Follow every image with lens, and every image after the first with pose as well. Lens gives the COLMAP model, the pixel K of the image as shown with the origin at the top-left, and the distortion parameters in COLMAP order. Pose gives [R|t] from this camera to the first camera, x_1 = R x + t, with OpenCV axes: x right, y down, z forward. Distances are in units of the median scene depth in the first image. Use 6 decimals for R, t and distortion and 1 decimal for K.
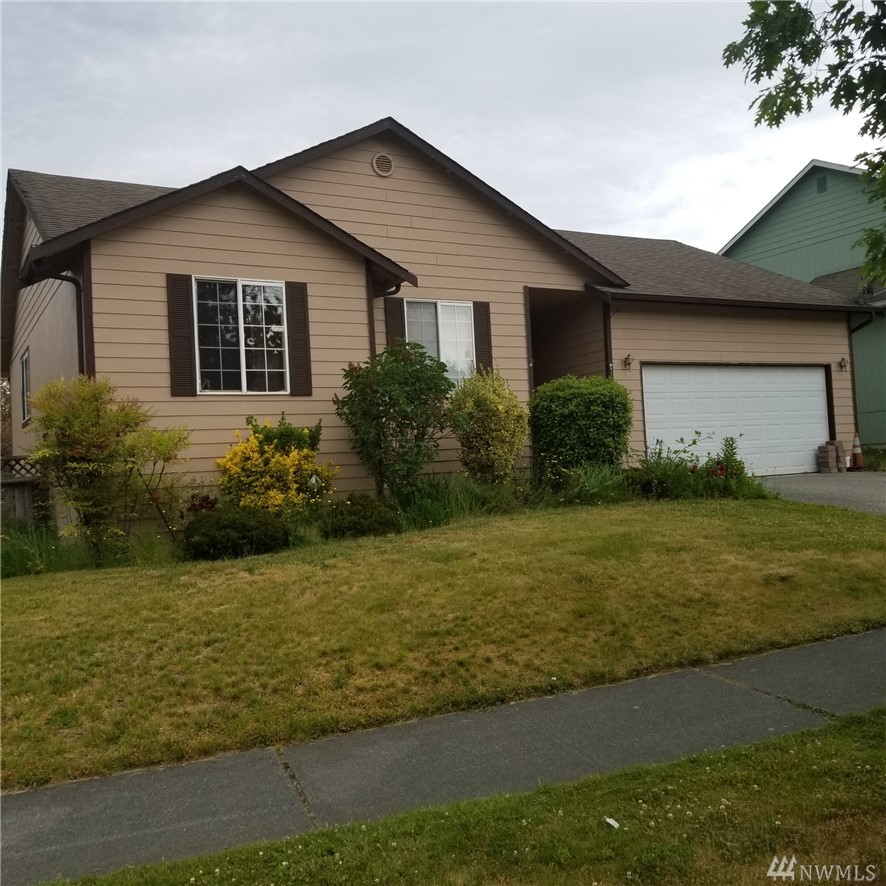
lens RADIAL K [[935.2, 0, 448.5], [0, 935.2, 447.9], [0, 0, 1]] dist [0.022504, 0.000000]
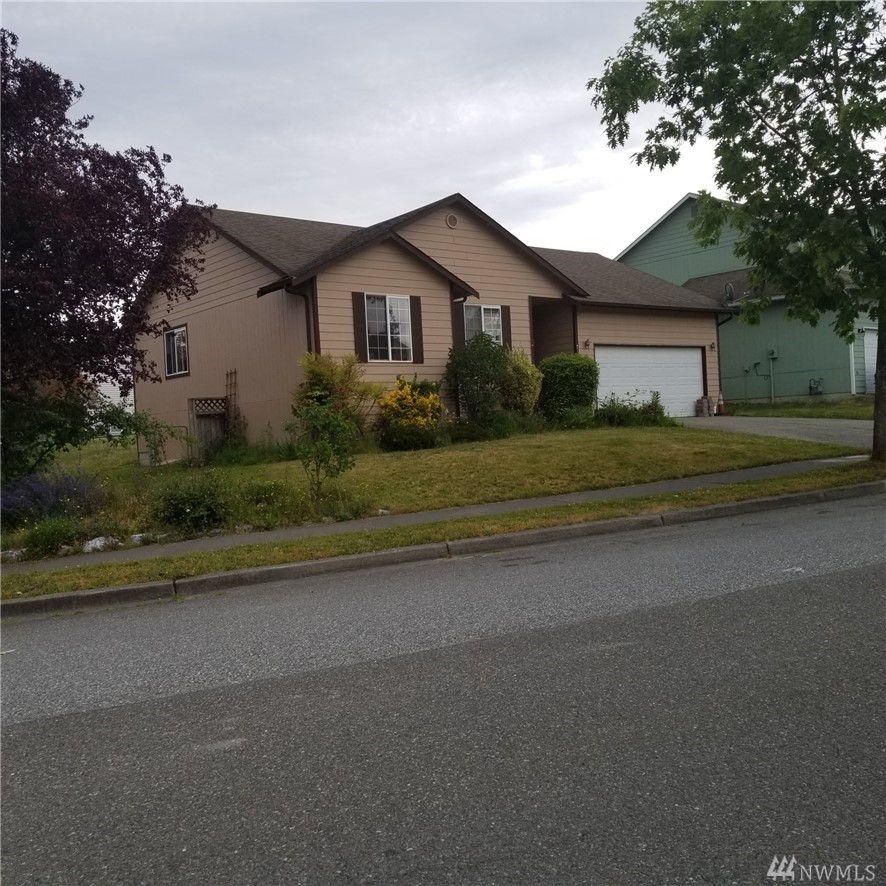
lens RADIAL K [[935.2, 0, 439.5], [0, 935.2, 438.1], [0, 0, 1]] dist [0.022504, 0.000000]
pose [[0.990124, 0.004797, 0.140113, -0.325202], [-0.008989, 0.999530, 0.029302, 0.027248], [-0.139906, -0.030272, 0.989702, -0.629705]]
